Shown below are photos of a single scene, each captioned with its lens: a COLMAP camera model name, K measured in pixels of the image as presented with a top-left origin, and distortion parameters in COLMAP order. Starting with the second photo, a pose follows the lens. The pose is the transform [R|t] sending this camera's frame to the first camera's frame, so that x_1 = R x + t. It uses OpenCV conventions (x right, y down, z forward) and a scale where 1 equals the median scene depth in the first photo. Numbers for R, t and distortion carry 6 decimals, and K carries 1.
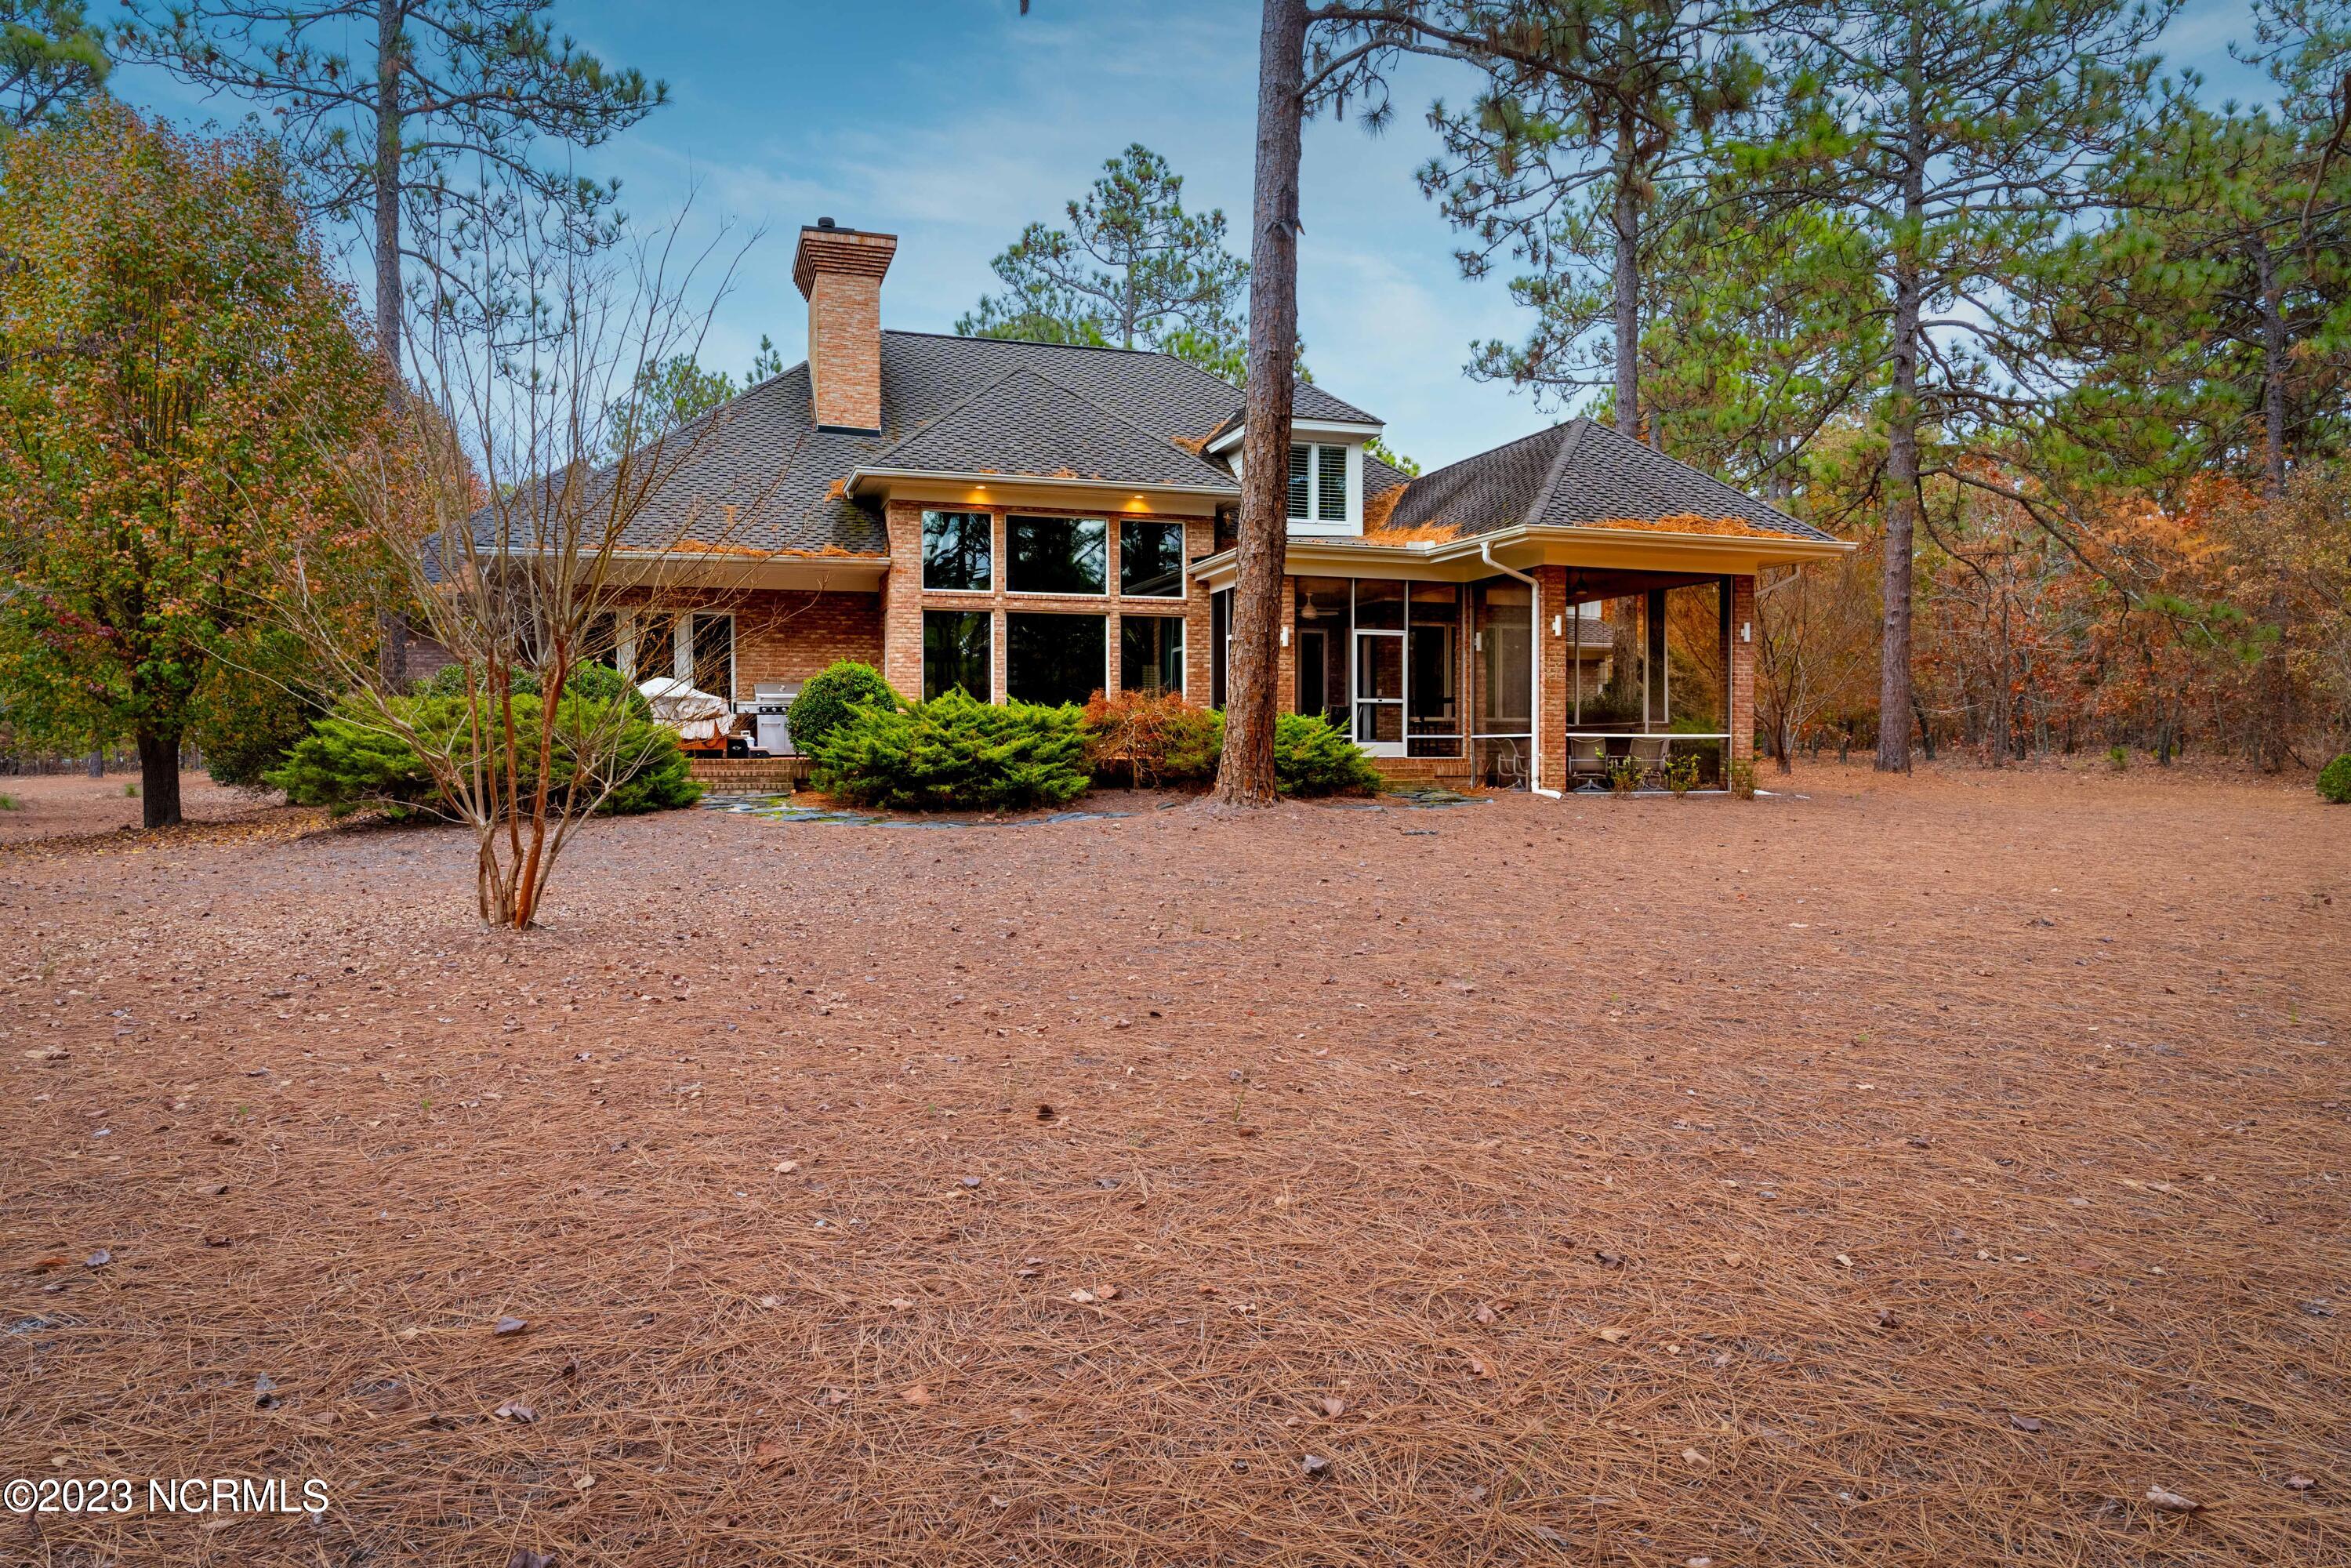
lens RADIAL K [[1519.0, 0, 1169.5], [0, 1519.0, 777.4], [0, 0, 1]] dist [0.009716, 0.000341]
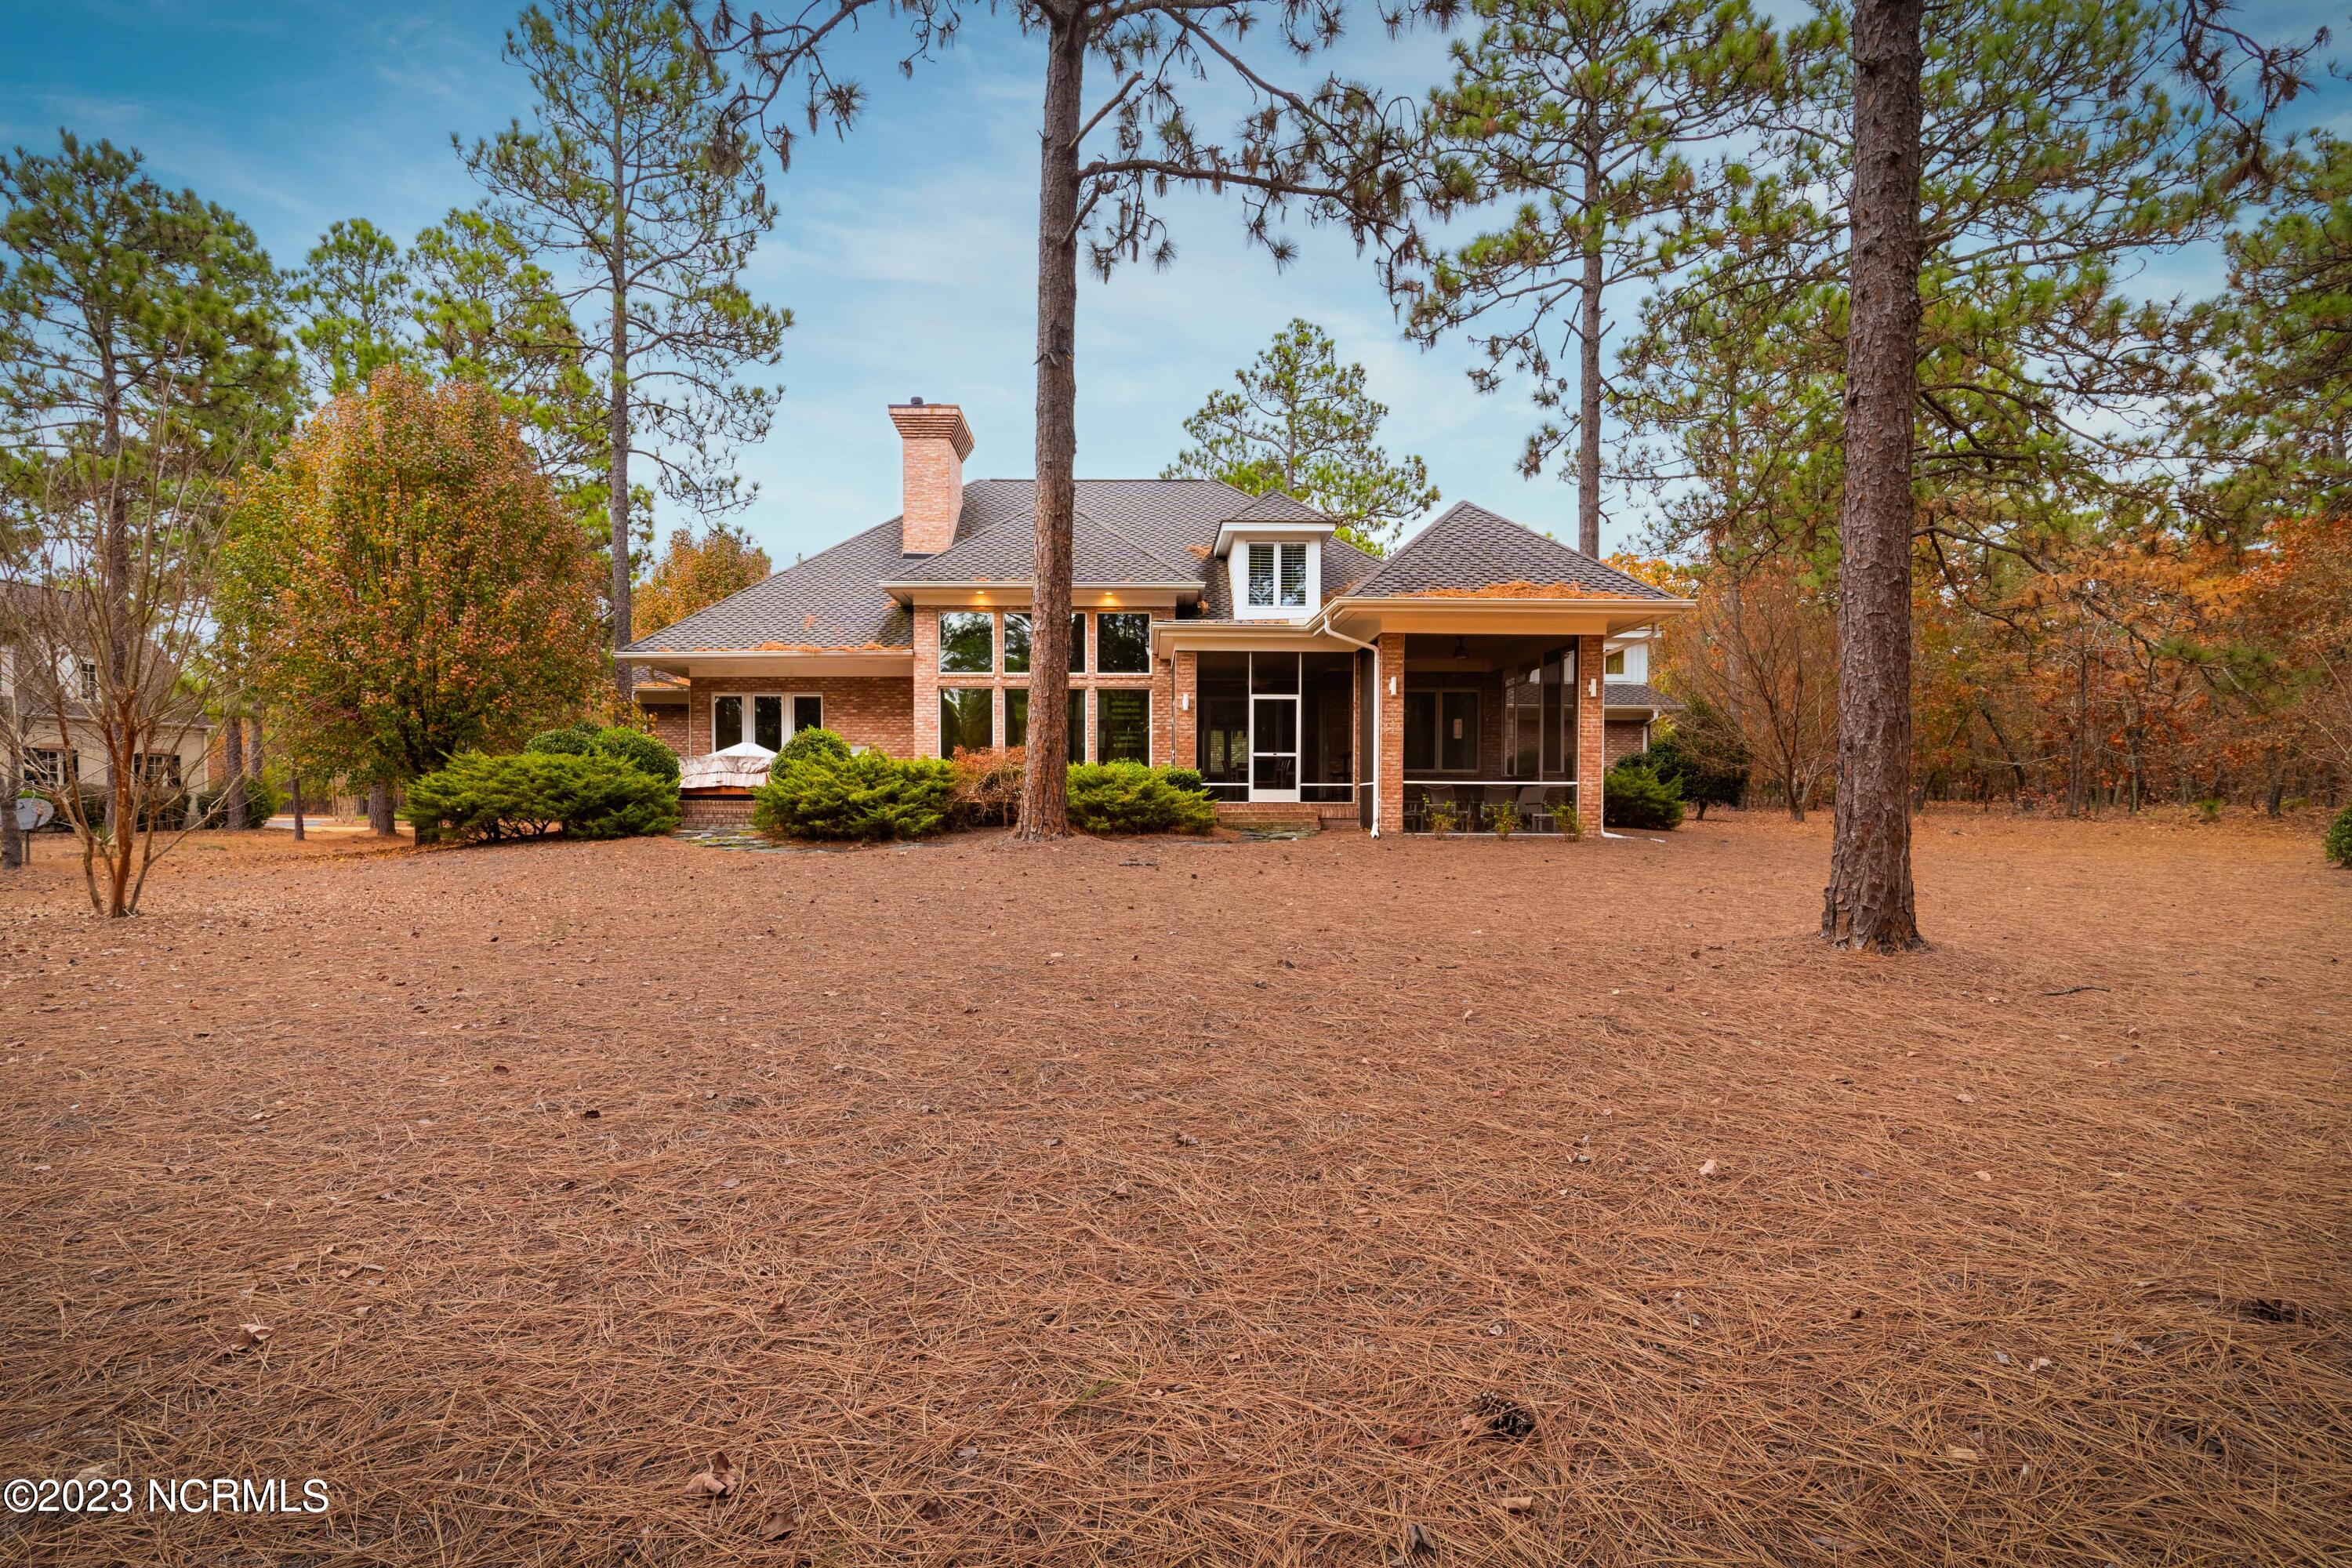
lens RADIAL K [[1147.0, 0, 1136.6], [0, 1147.0, 827.3], [0, 0, 1]] dist [0.011626, 0.000207]
pose [[0.951635, 0.009224, -0.307093, 0.297272], [-0.008505, 0.999957, 0.003679, 0.003435], [0.307113, -0.000889, 0.951673, 0.113065]]
